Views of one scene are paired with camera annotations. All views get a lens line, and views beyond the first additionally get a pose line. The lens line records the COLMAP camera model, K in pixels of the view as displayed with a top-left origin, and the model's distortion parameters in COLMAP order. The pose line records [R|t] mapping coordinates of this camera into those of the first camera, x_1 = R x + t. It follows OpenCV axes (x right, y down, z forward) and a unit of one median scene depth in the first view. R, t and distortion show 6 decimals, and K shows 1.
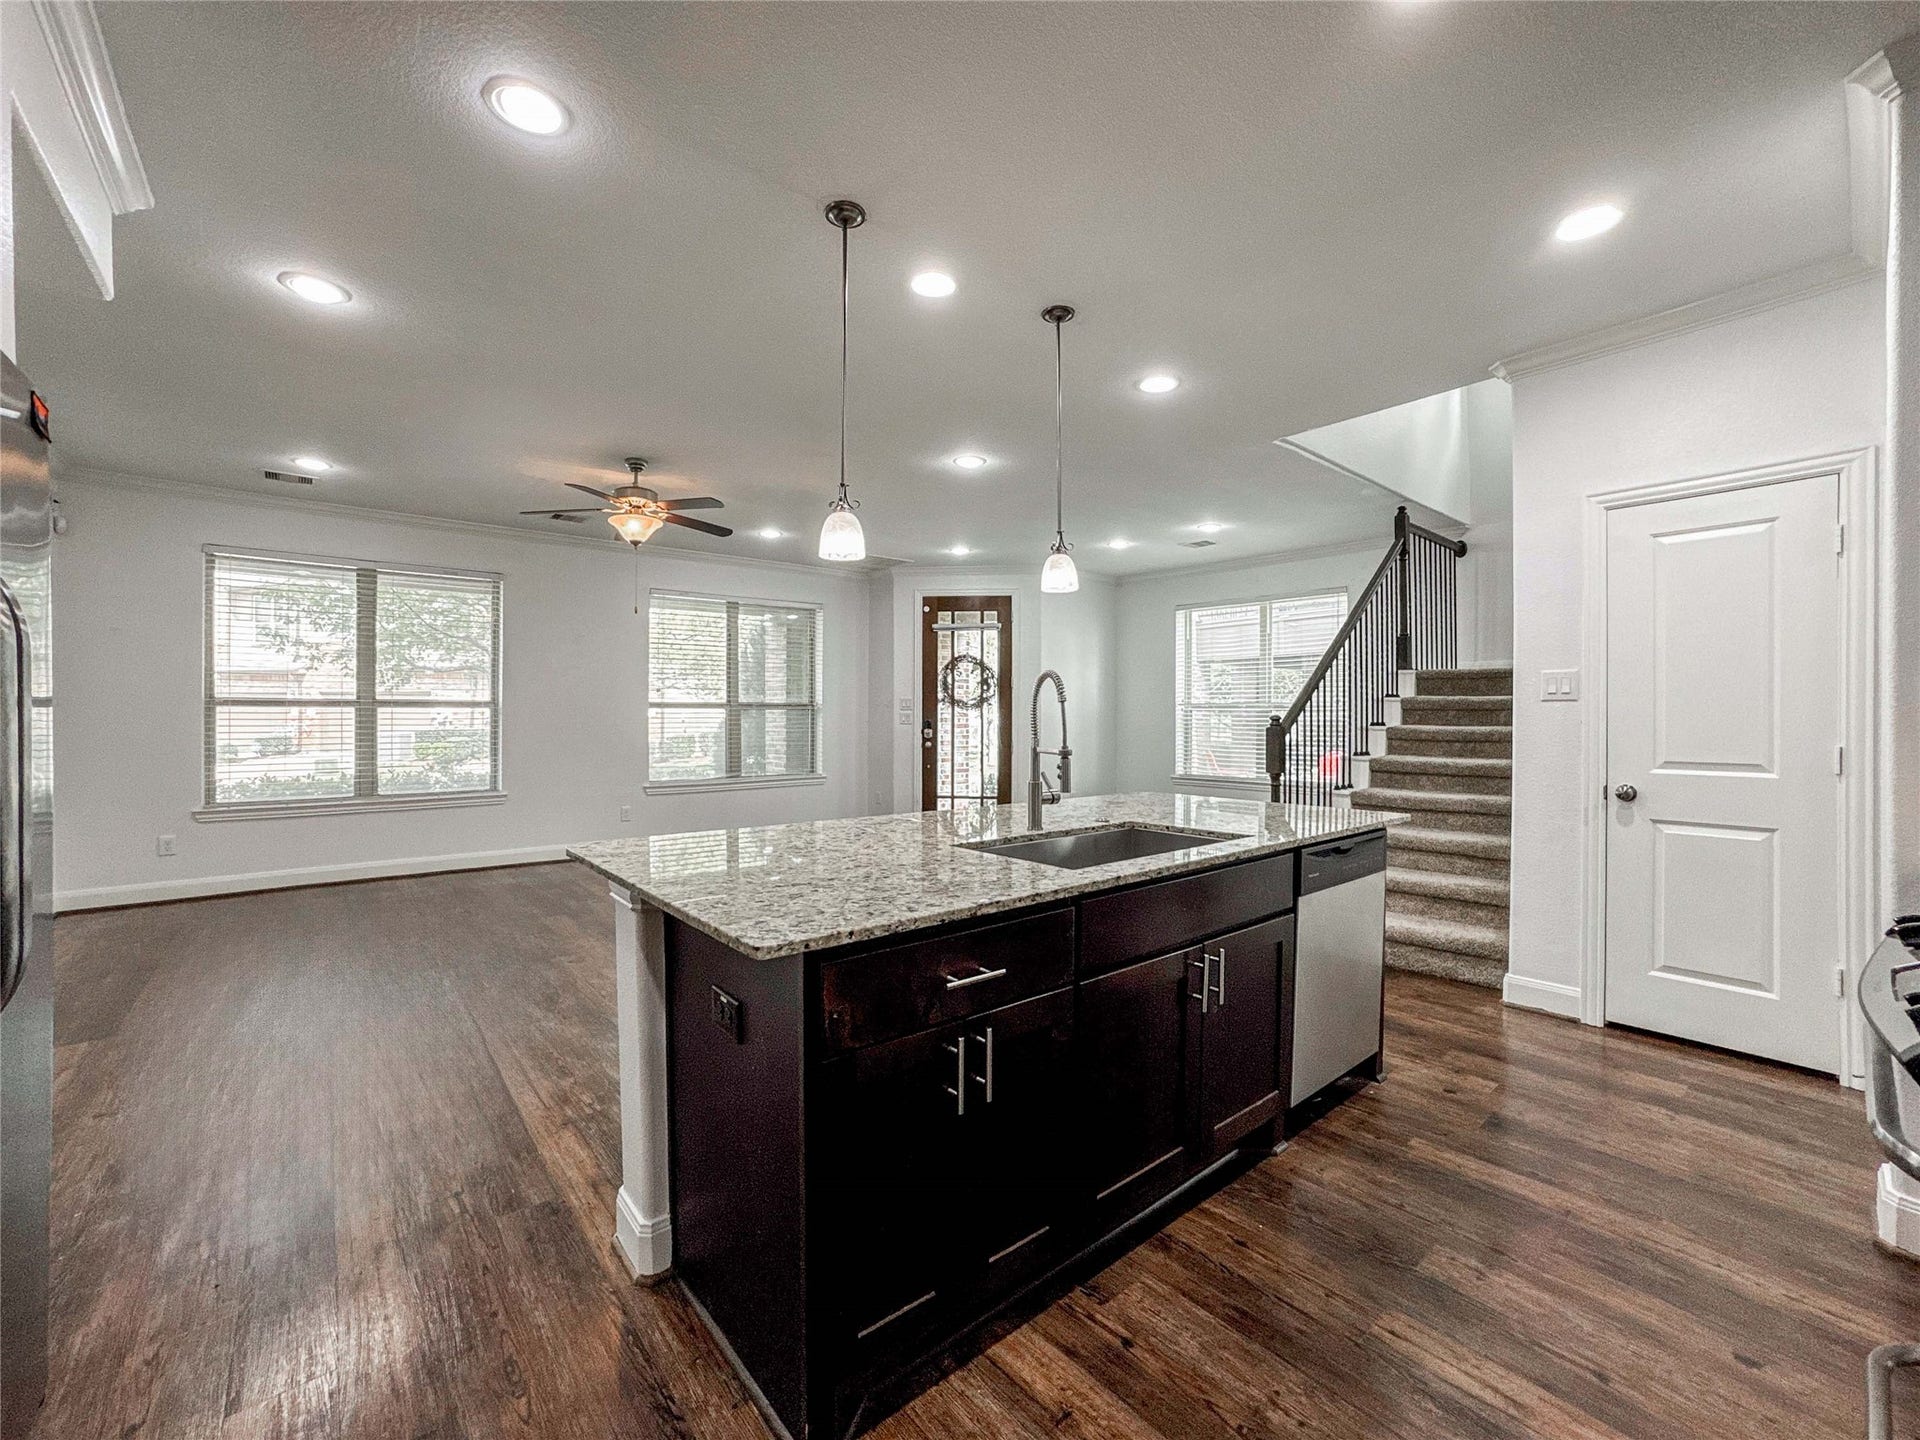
lens RADIAL K [[811.8, 0, 960.0], [0, 811.8, 720.0], [0, 0, 1]] dist [-0.098891, 0.047663]
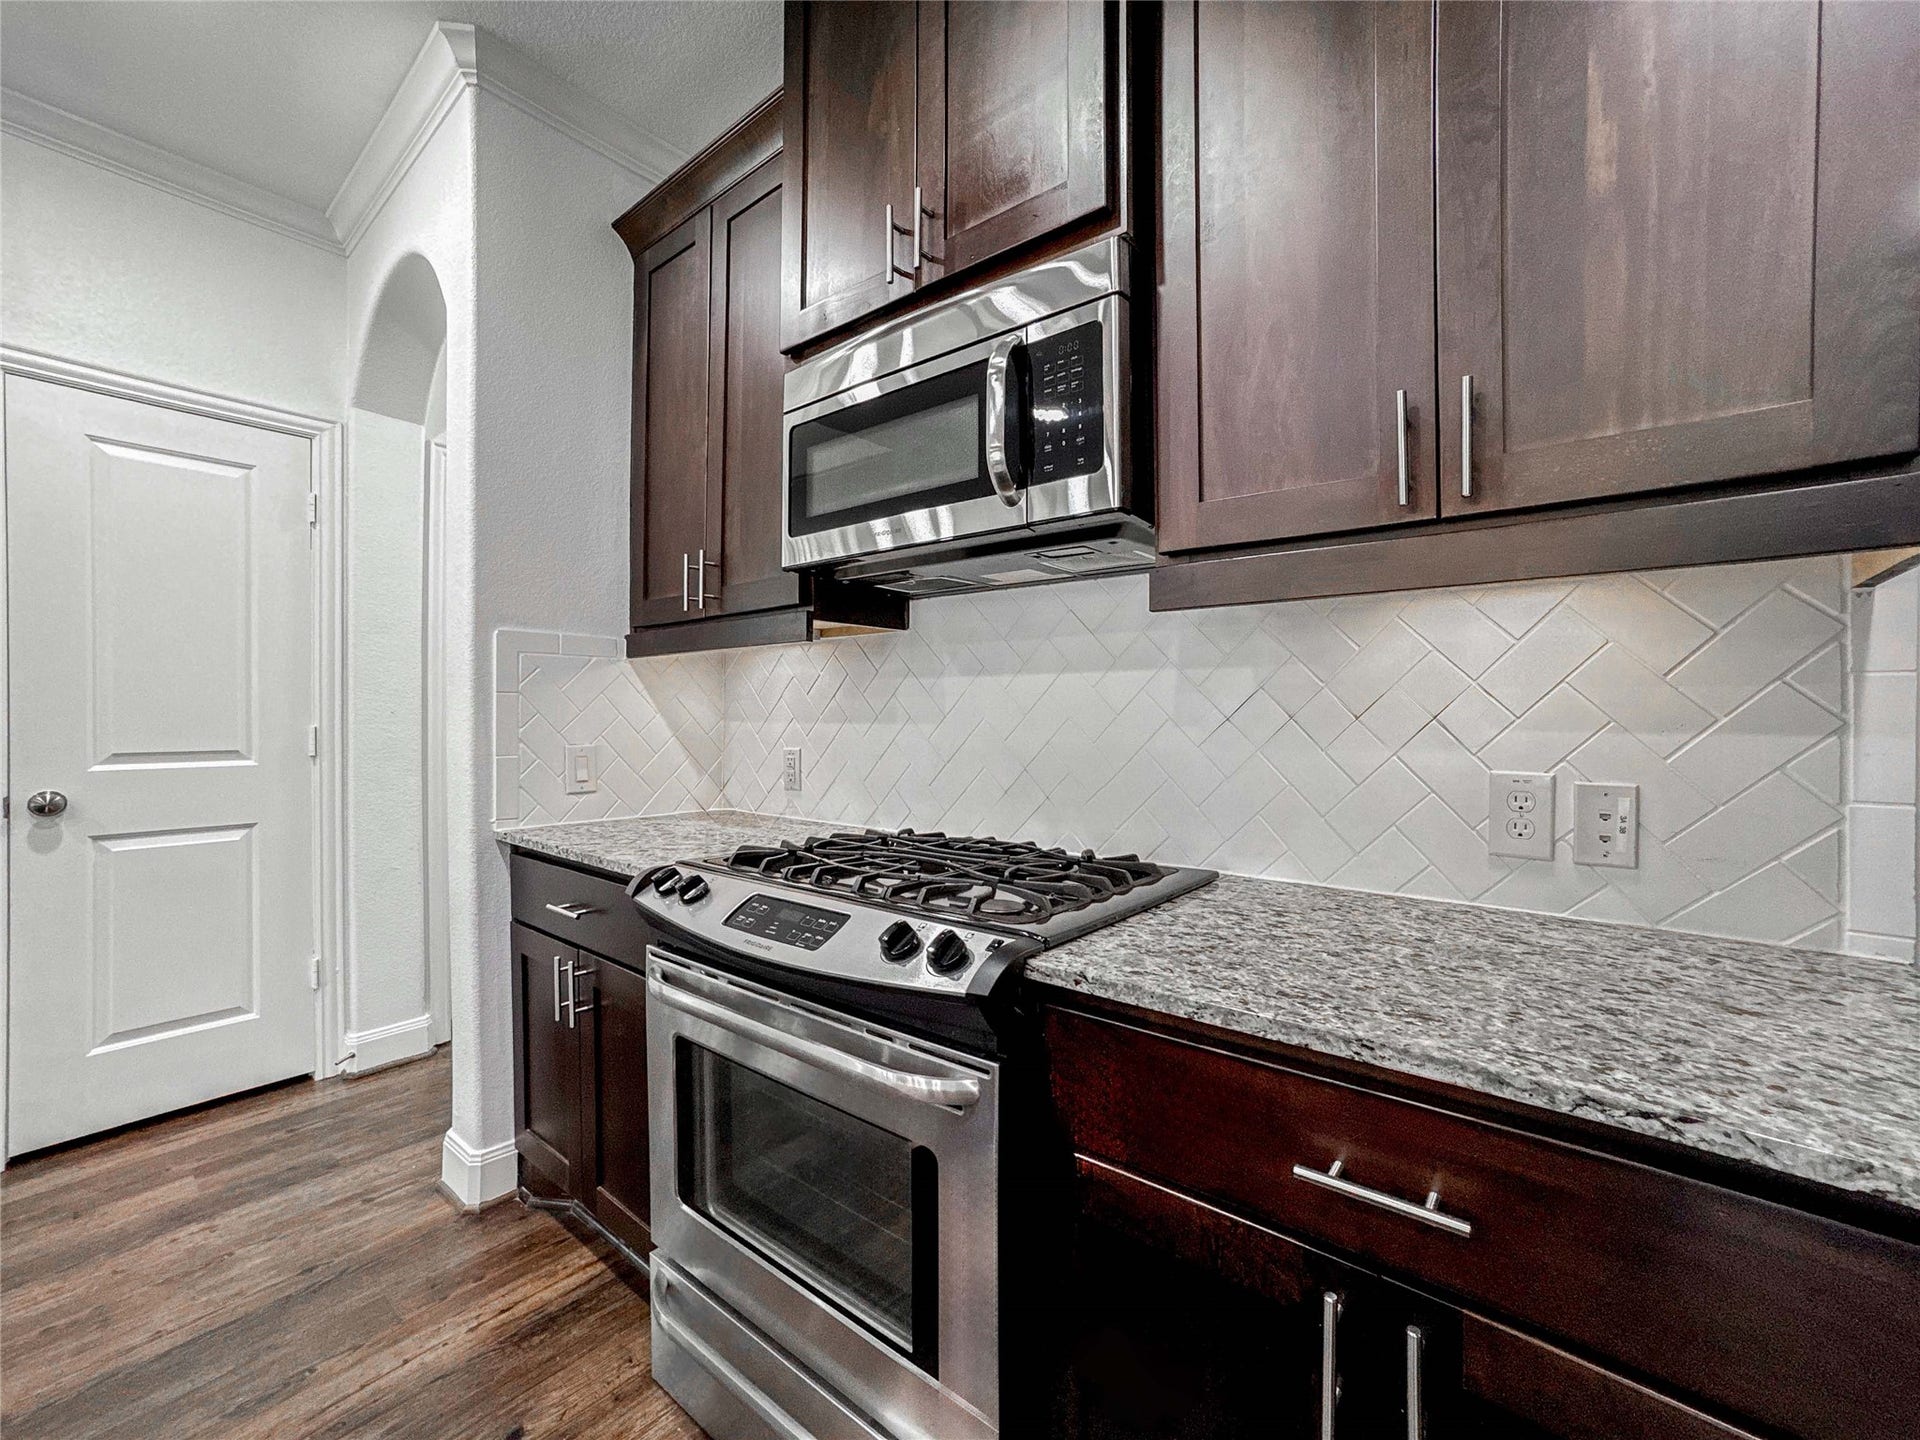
lens RADIAL K [[800.1, 0, 960.0], [0, 800.1, 720.0], [0, 0, 1]] dist [-0.071910, 0.032839]
pose [[-0.181735, -0.006531, 0.983326, 0.048050], [0.002775, 0.999971, 0.007155, 0.016876], [-0.983344, 0.004029, -0.181711, 0.308786]]
